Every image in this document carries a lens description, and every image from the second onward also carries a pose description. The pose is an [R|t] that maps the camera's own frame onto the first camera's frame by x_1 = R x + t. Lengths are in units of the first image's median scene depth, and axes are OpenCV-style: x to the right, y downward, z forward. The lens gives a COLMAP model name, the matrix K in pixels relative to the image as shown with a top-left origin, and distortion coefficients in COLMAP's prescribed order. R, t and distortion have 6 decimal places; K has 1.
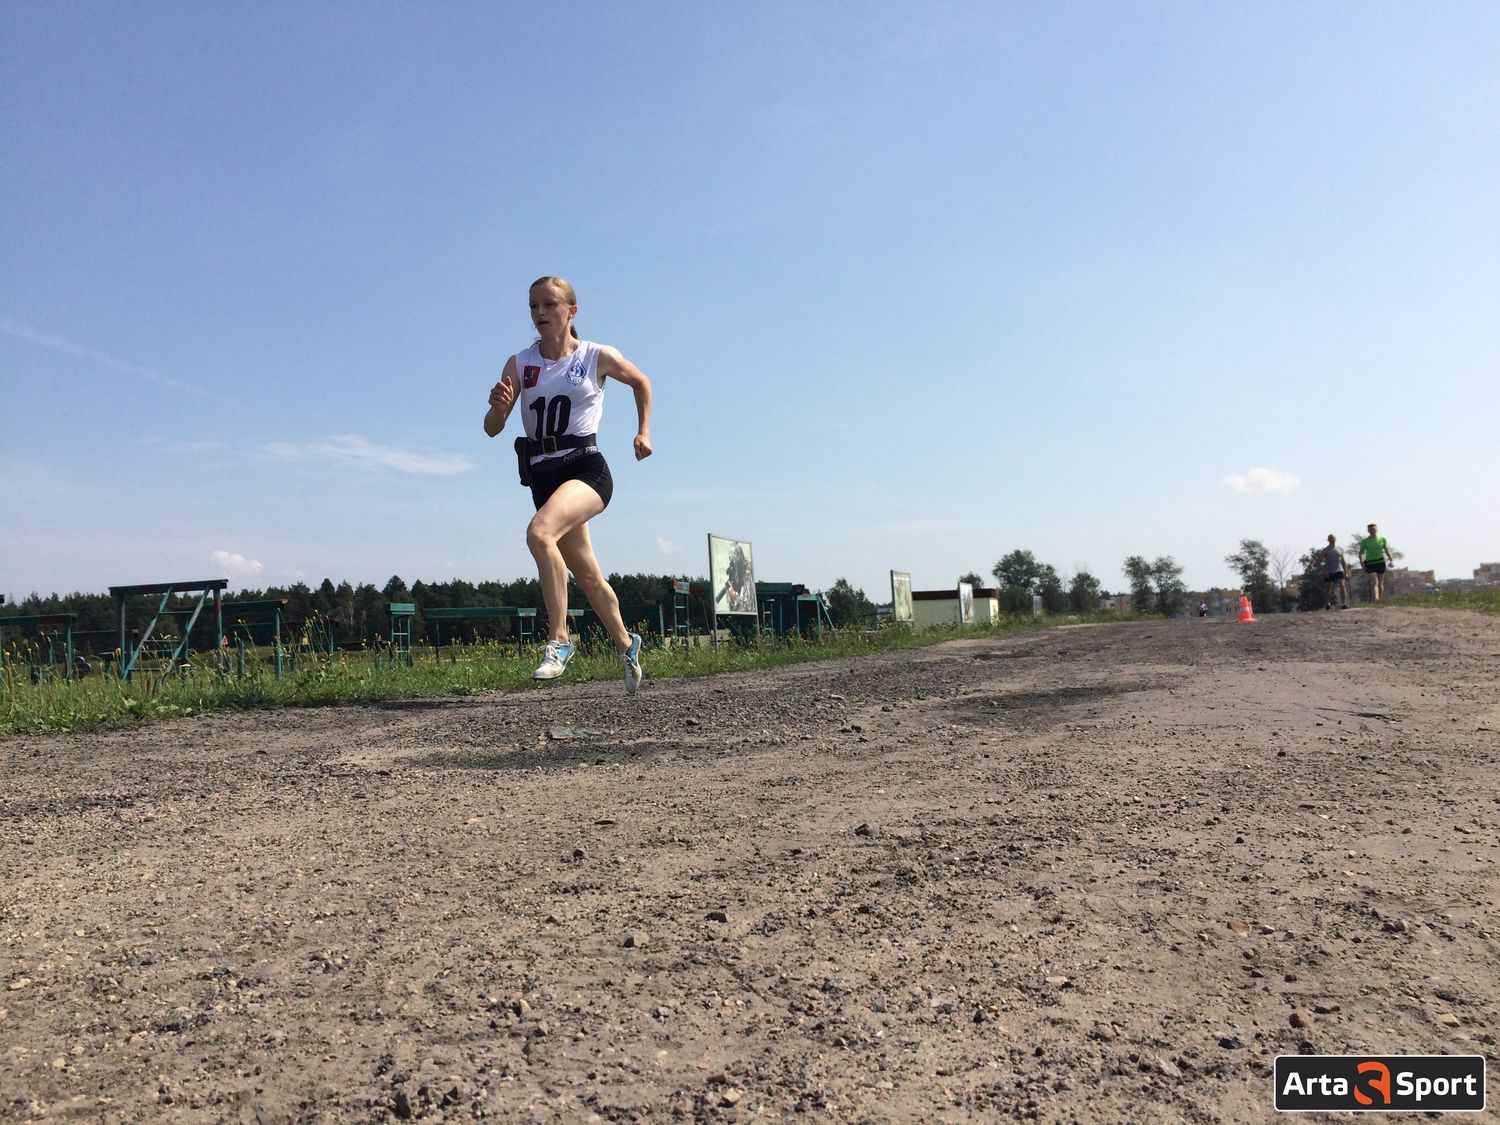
lens RADIAL K [[1320.9, 0, 754.6], [0, 1320.9, 590.4], [0, 0, 1]] dist [0.099749, -0.119404]
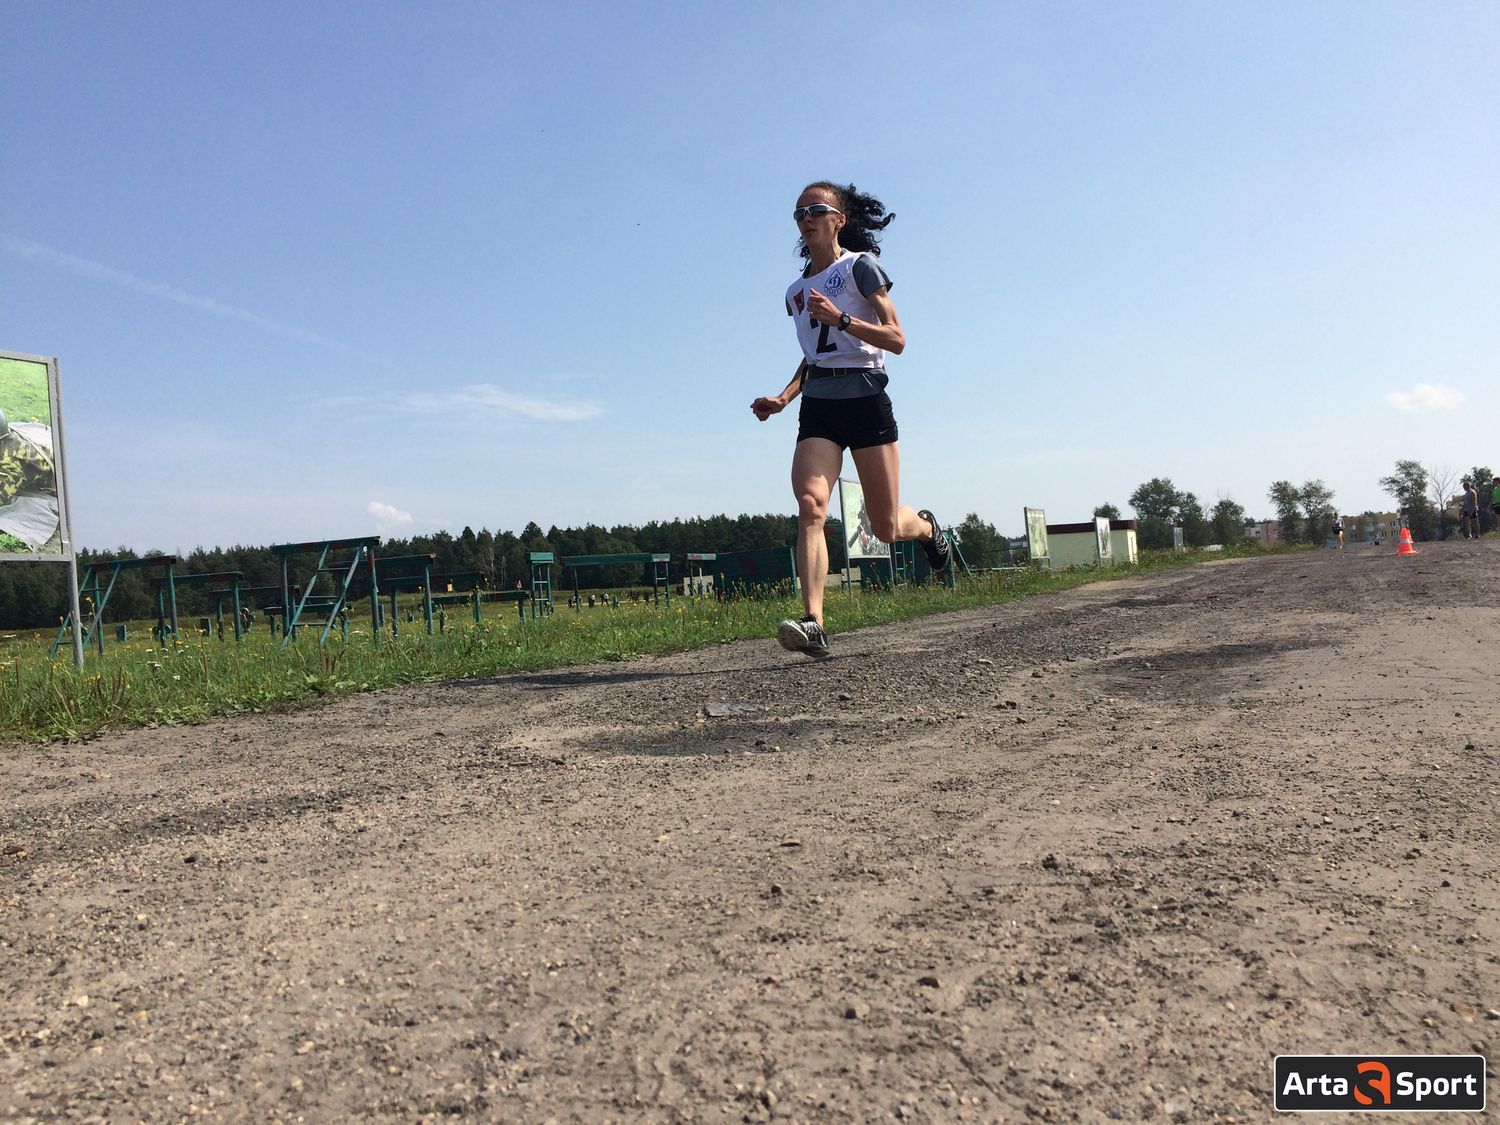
lens RADIAL K [[1323.0, 0, 746.3], [0, 1323.0, 558.4], [0, 0, 1]] dist [0.097989, -0.109263]
pose [[0.994745, -0.023006, -0.099765, -0.052857], [0.025965, 0.999258, 0.028461, -0.107091], [0.099036, -0.030902, 0.994604, -0.041418]]
